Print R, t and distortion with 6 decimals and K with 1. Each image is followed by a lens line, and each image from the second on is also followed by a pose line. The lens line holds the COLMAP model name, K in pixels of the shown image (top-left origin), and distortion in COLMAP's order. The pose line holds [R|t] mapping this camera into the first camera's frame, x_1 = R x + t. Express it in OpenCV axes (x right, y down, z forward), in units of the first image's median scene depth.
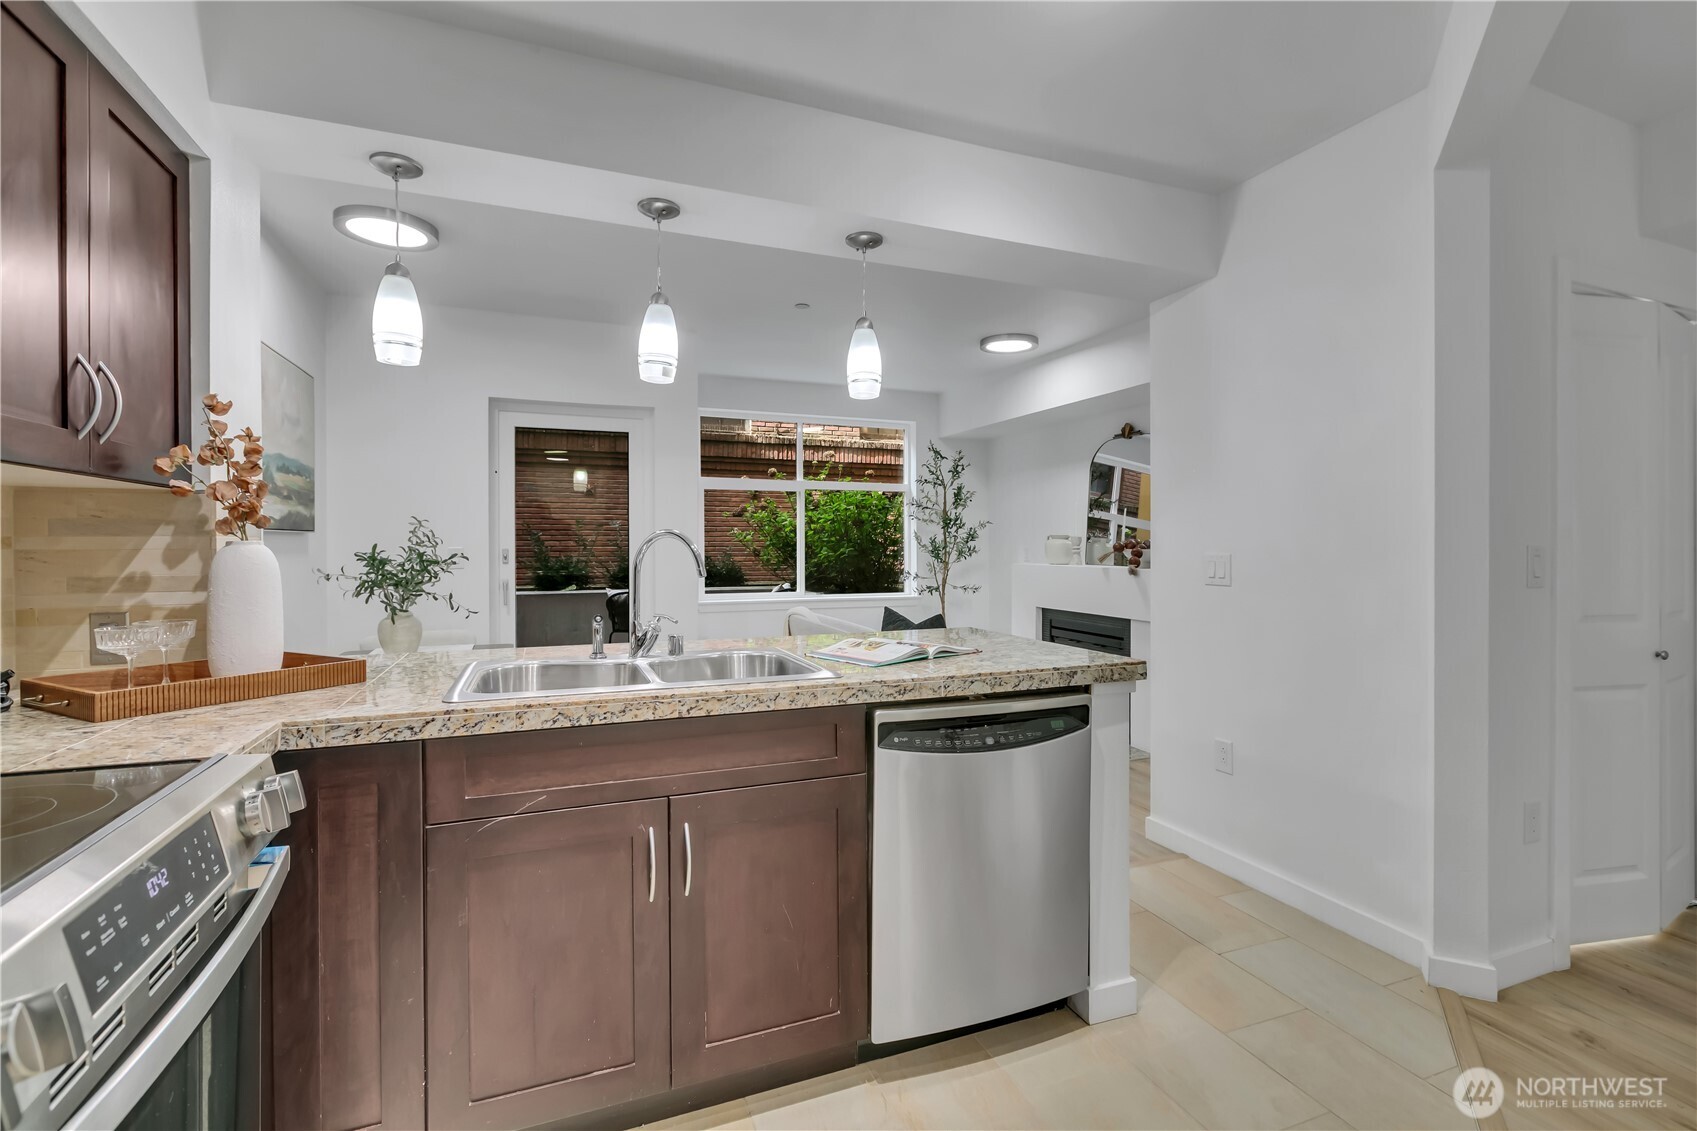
lens RADIAL K [[784.5, 0, 853.6], [0, 784.5, 546.8], [0, 0, 1]] dist [-0.000892, 0.000585]
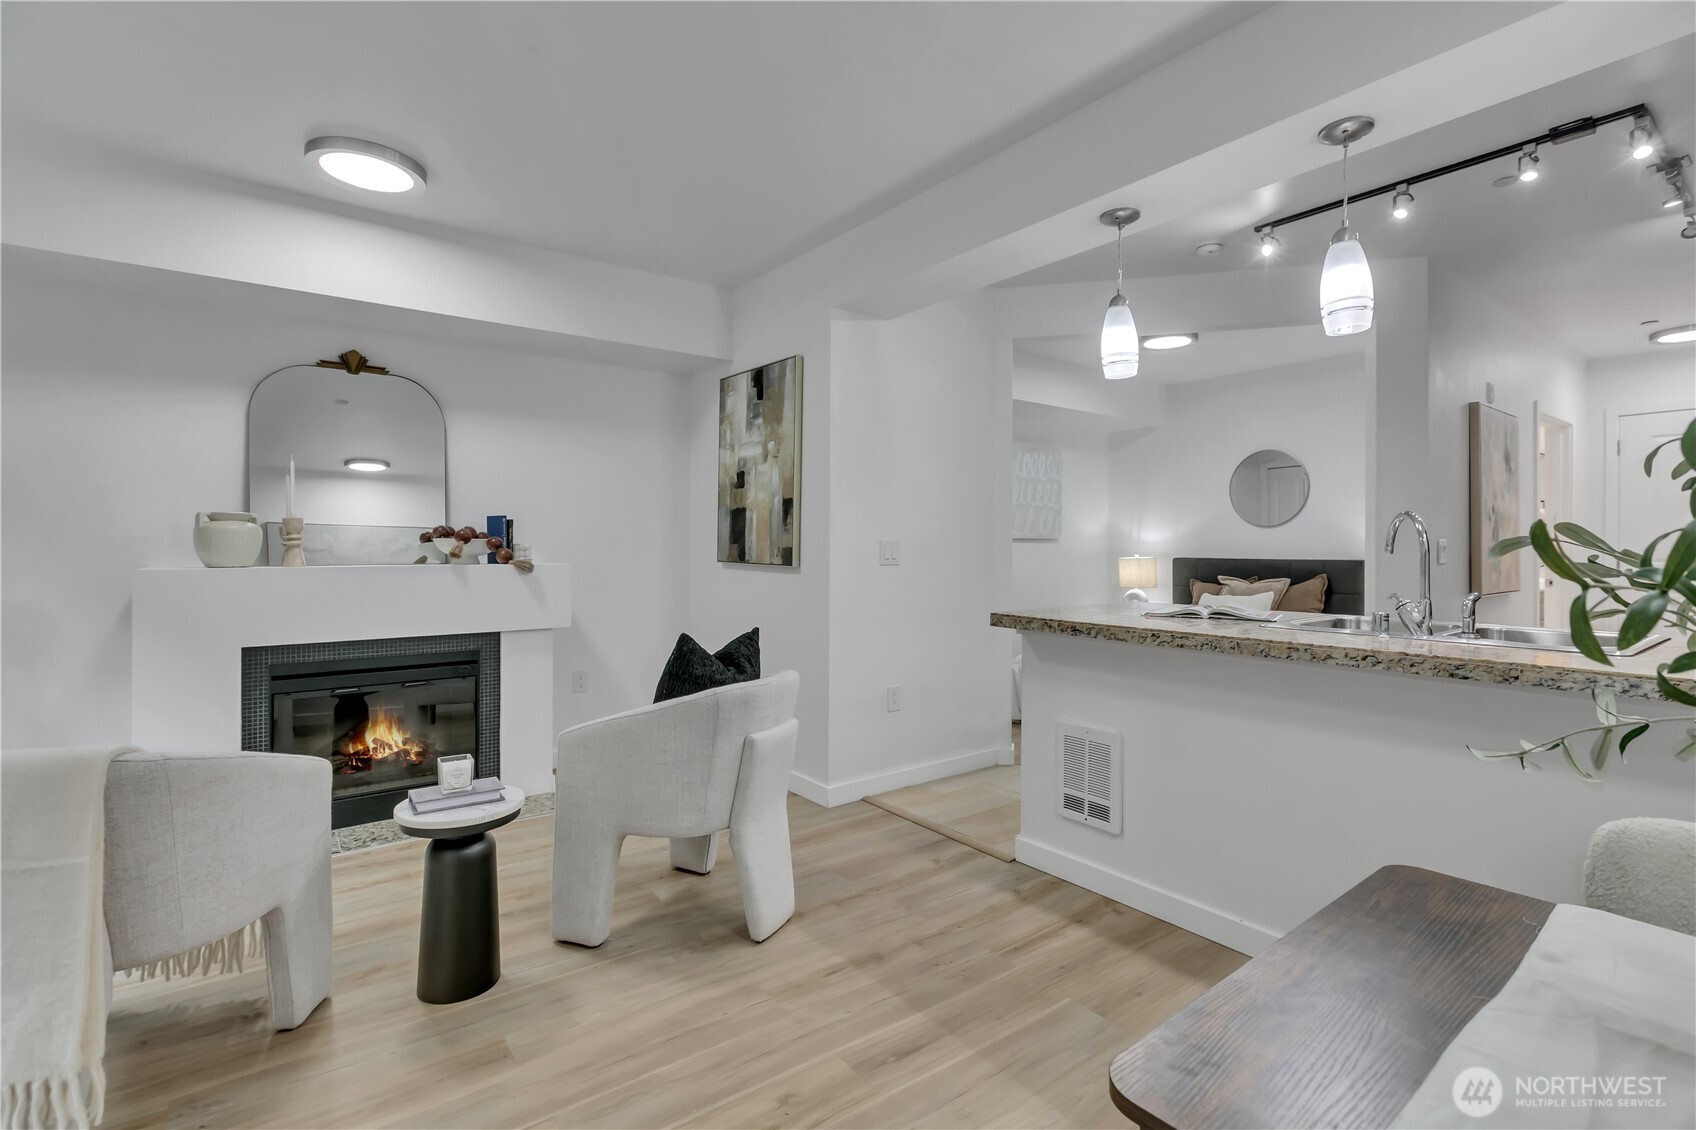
lens RADIAL K [[784.0, 0, 859.4], [0, 784.0, 550.0], [0, 0, 1]] dist [-0.000892, 0.000585]
pose [[-0.274921, -0.007412, 0.961438, -0.485207], [0.004288, 0.999951, 0.008935, 0.009069], [-0.961457, 0.006579, -0.274876, 0.915447]]
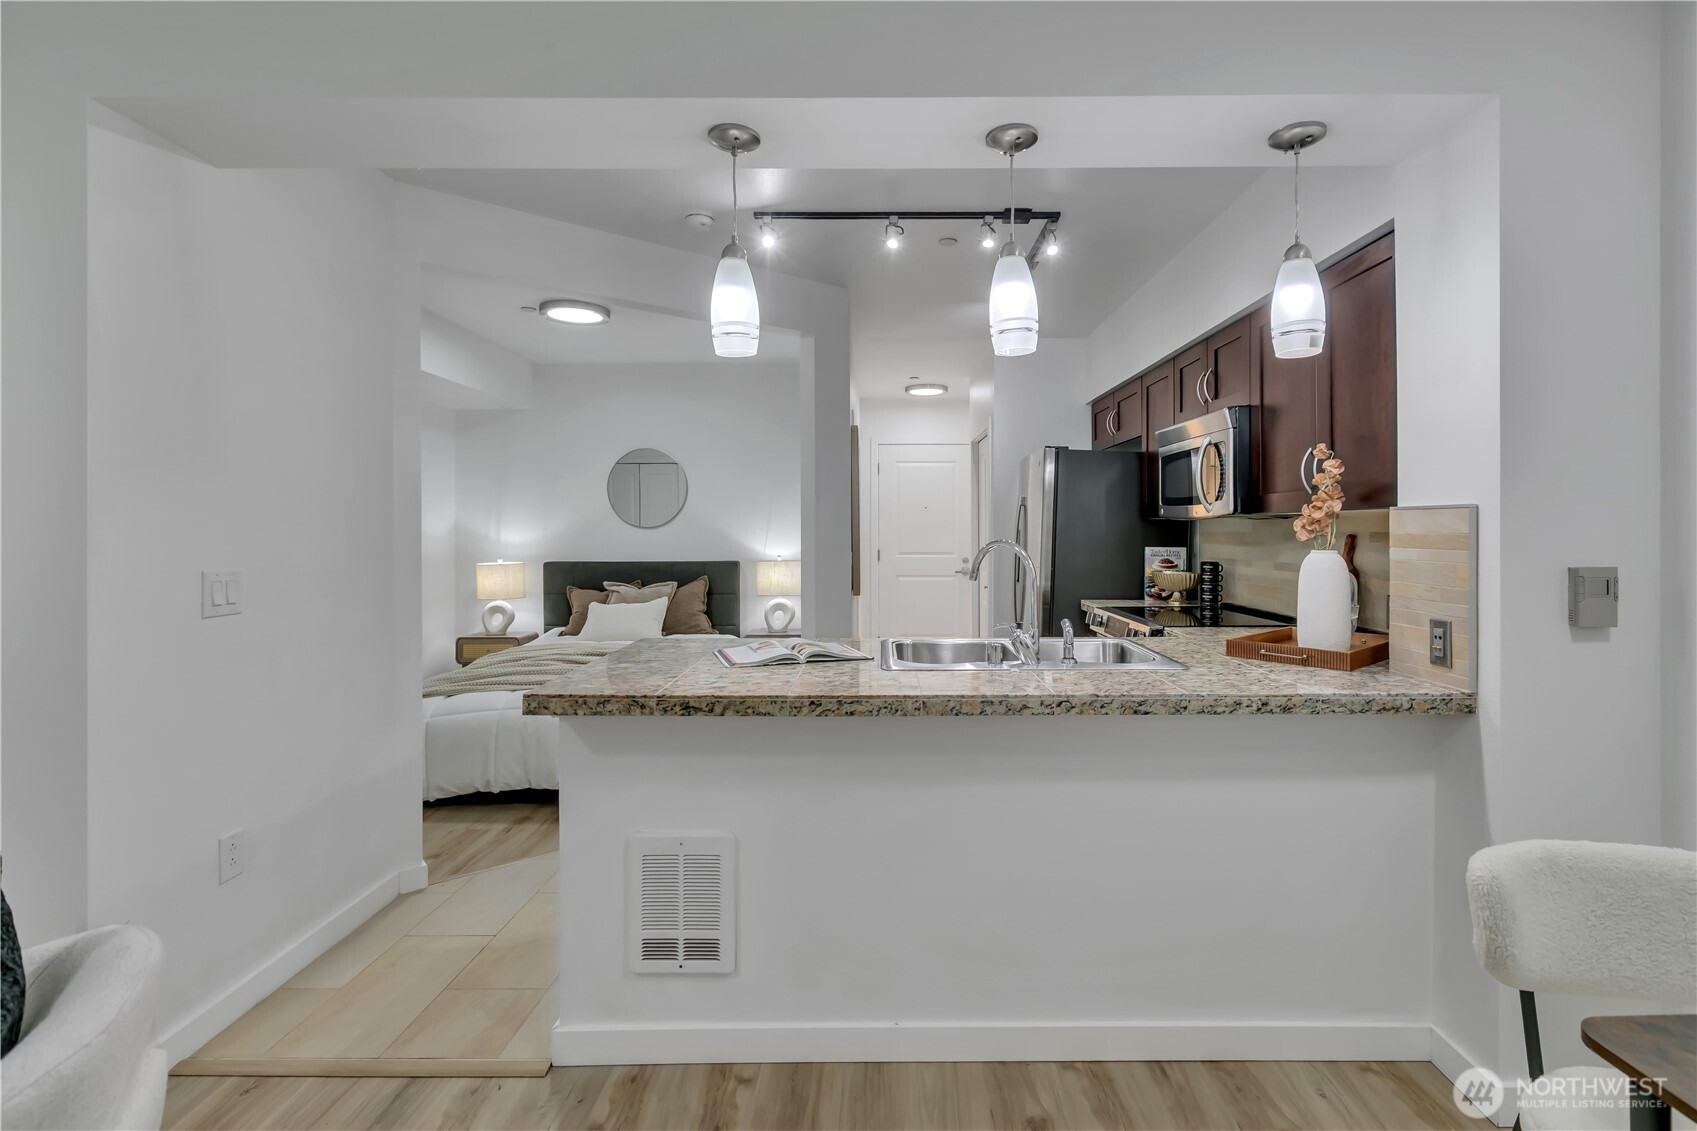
lens RADIAL K [[784.5, 0, 884.0], [0, 784.5, 534.1], [0, 0, 1]] dist [-0.000892, 0.000585]
pose [[-0.932352, -0.001466, 0.361548, -0.216870], [0.002580, 0.999939, 0.010706, -0.018720], [-0.361542, 0.010914, -0.932292, 0.941267]]
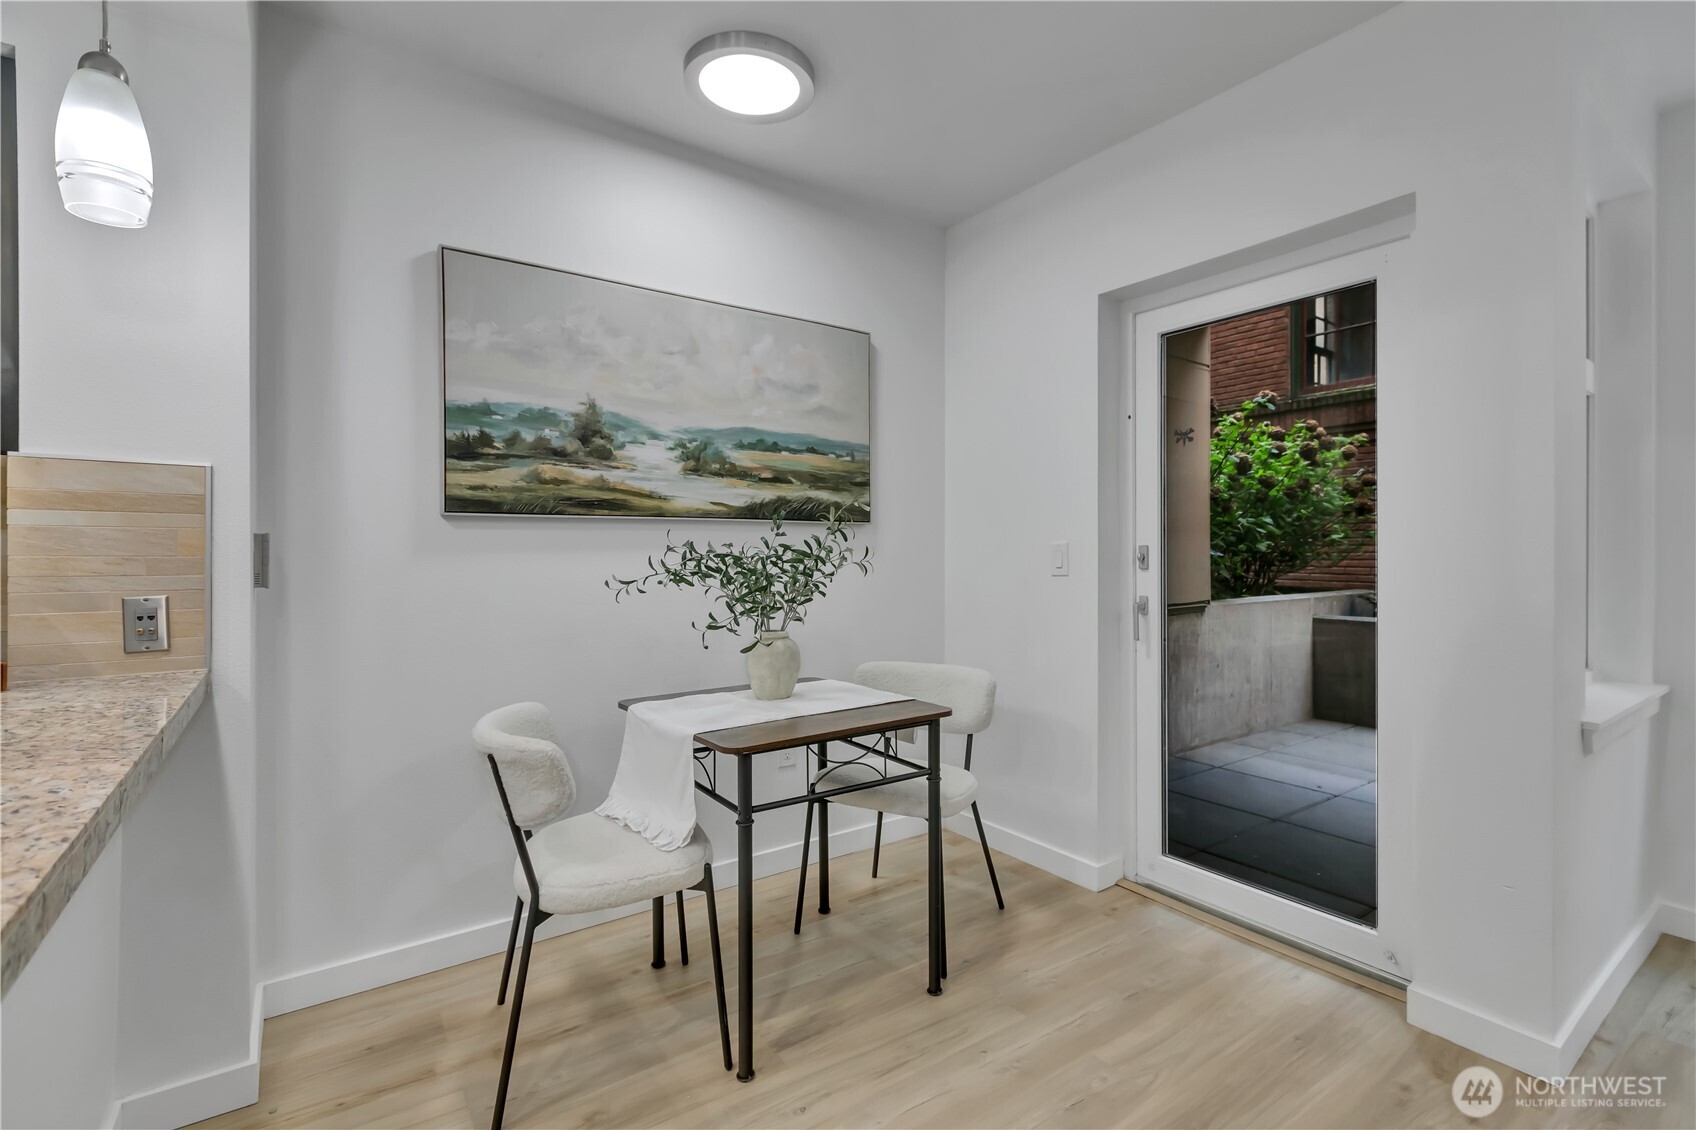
lens RADIAL K [[767.6, 0, 852.0], [0, 767.6, 548.8], [0, 0, 1]] dist [0.003353, 0.000250]
pose [[0.244889, -0.005833, -0.969534, 0.067130], [-0.006584, 0.999949, -0.007679, 0.011632], [0.969529, 0.008264, 0.244838, 0.663874]]
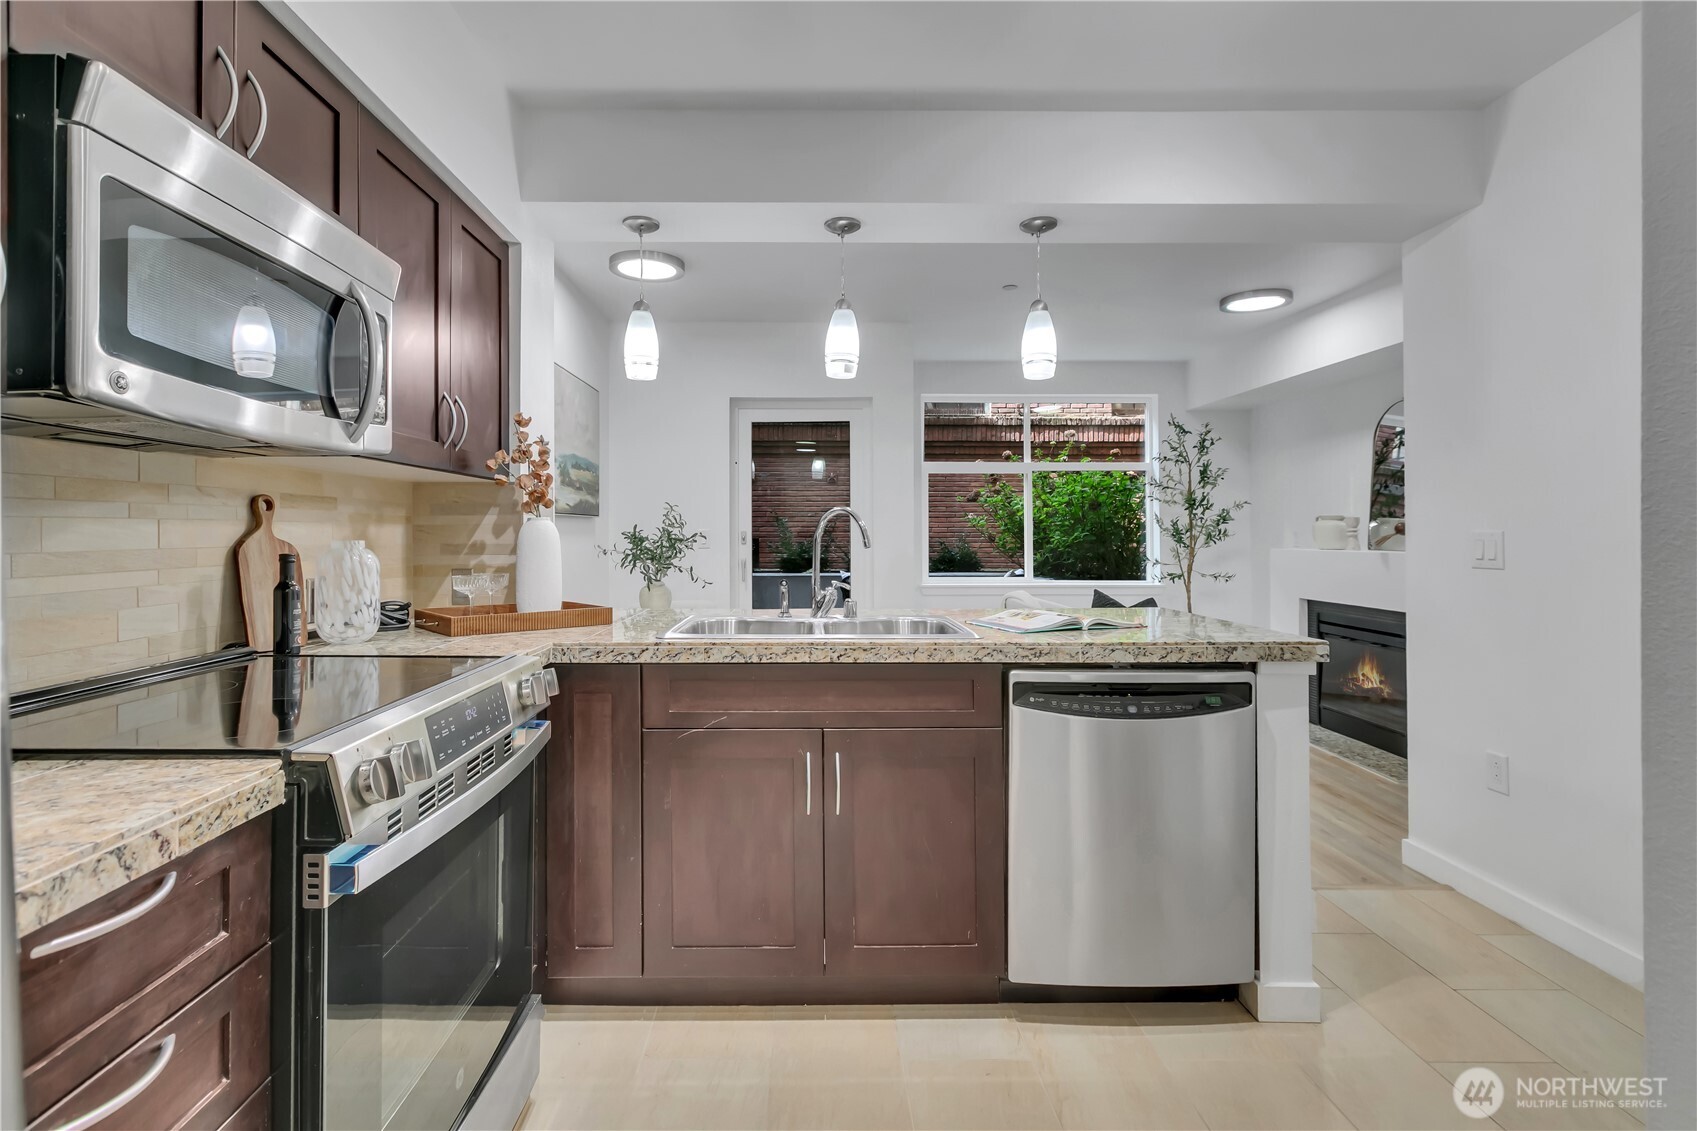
lens RADIAL K [[817.2, 0, 798.3], [0, 817.2, 525.4], [0, 0, 1]] dist [-0.005488, 0.003681]
pose [[0.927035, -0.004401, -0.374948, 0.070089], [-0.000329, 0.999921, -0.012551, 0.009179], [0.374973, 0.011758, 0.926961, -0.059958]]
